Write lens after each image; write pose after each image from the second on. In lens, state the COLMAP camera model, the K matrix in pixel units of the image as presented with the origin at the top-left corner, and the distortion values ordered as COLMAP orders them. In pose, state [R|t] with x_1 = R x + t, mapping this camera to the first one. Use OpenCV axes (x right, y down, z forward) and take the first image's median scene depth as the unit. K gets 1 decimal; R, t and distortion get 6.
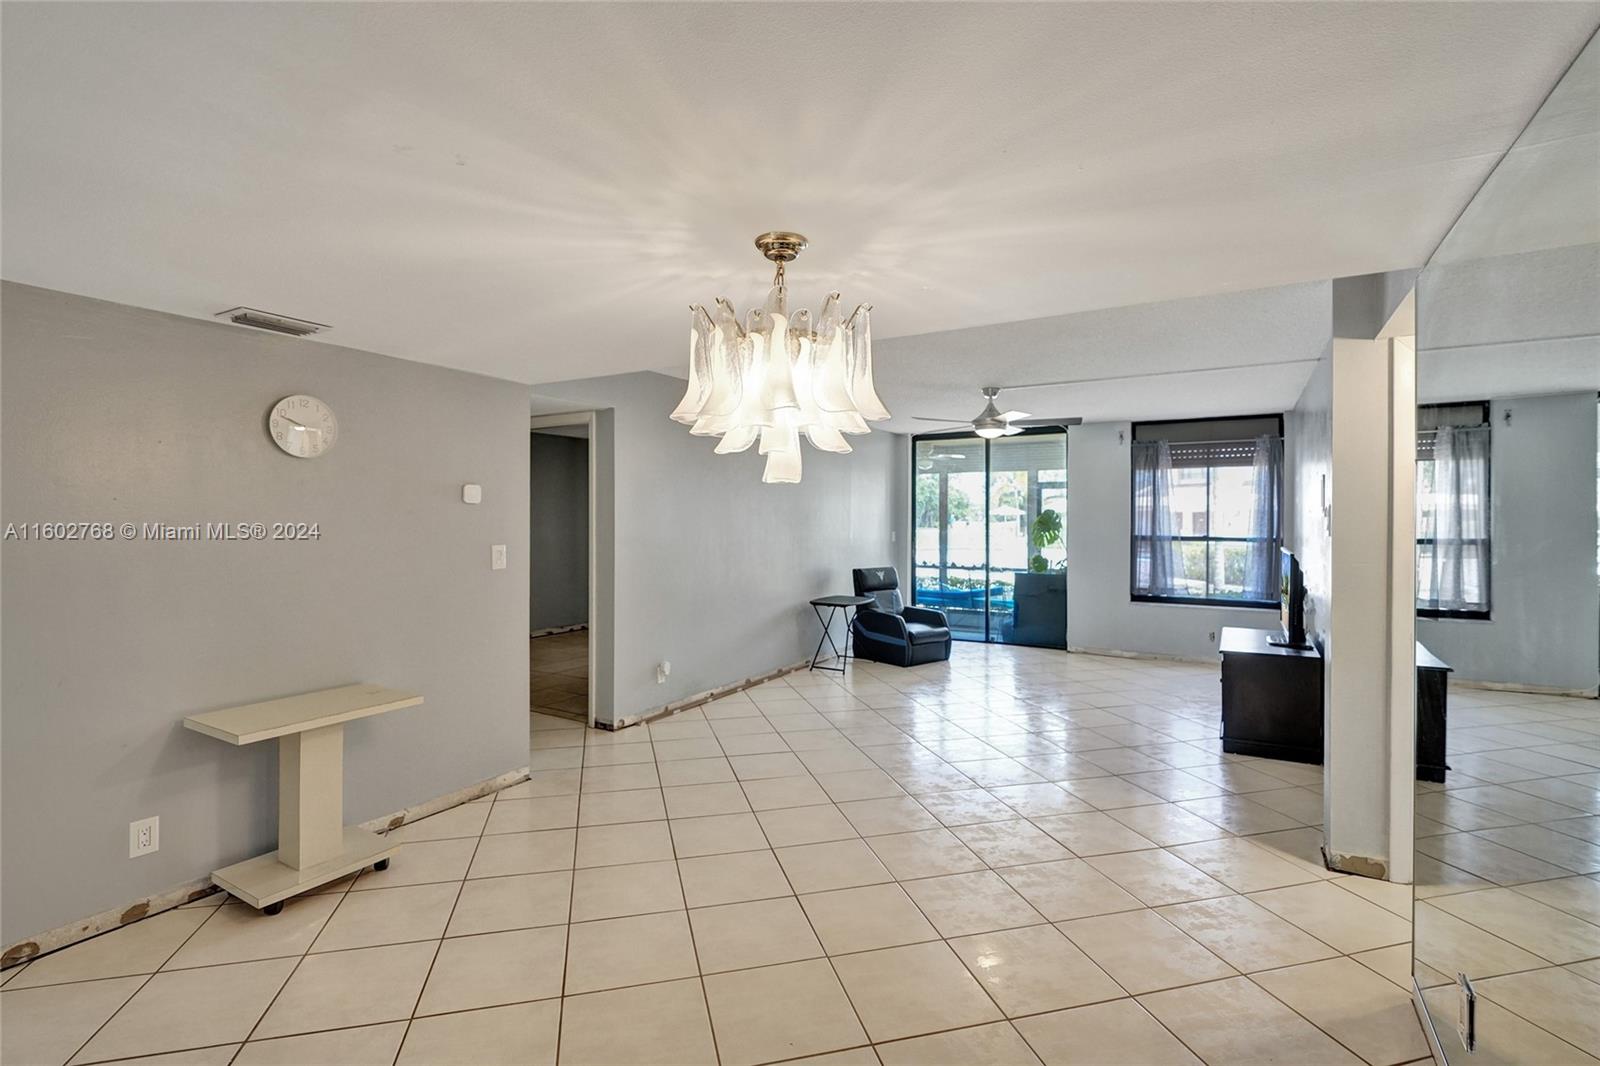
lens RADIAL K [[748.3, 0, 795.0], [0, 748.3, 545.9], [0, 0, 1]] dist [-0.005725, 0.001691]
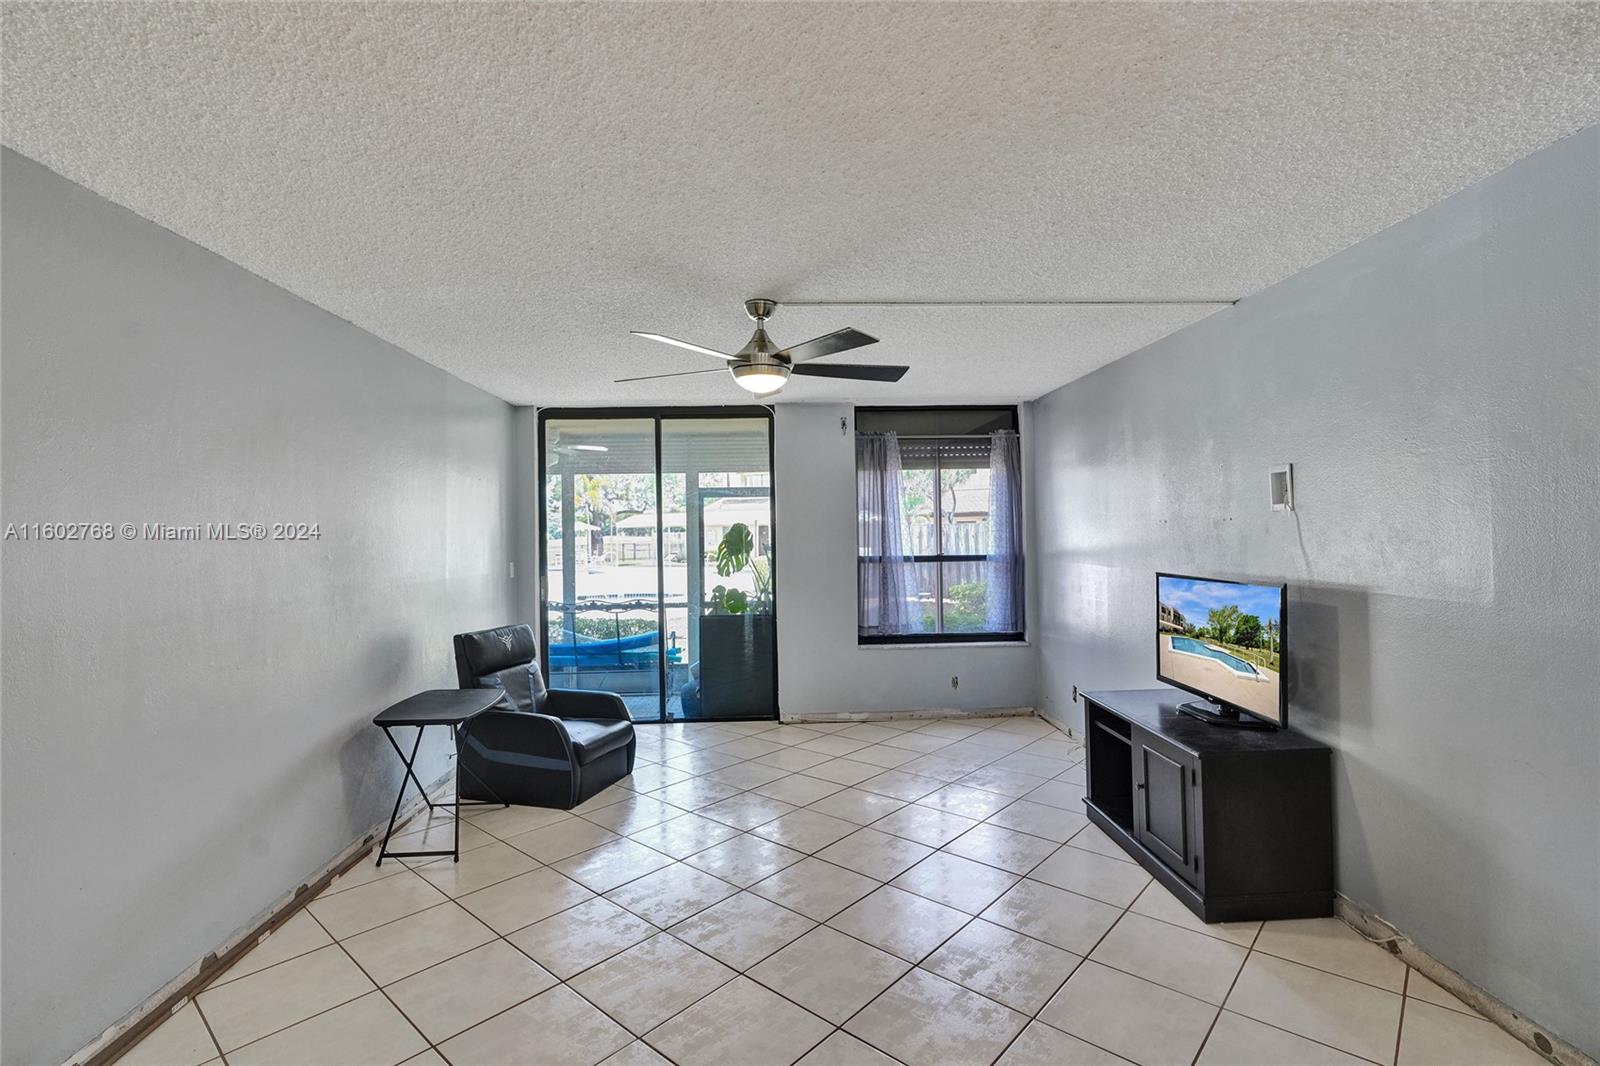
lens RADIAL K [[748.3, 0, 795.8], [0, 748.3, 522.3], [0, 0, 1]] dist [-0.005725, 0.001691]
pose [[0.830811, -0.006824, 0.556512, -0.018918], [0.038225, 0.998263, -0.044824, -0.017571], [-0.555240, 0.058513, 0.829629, 0.413426]]
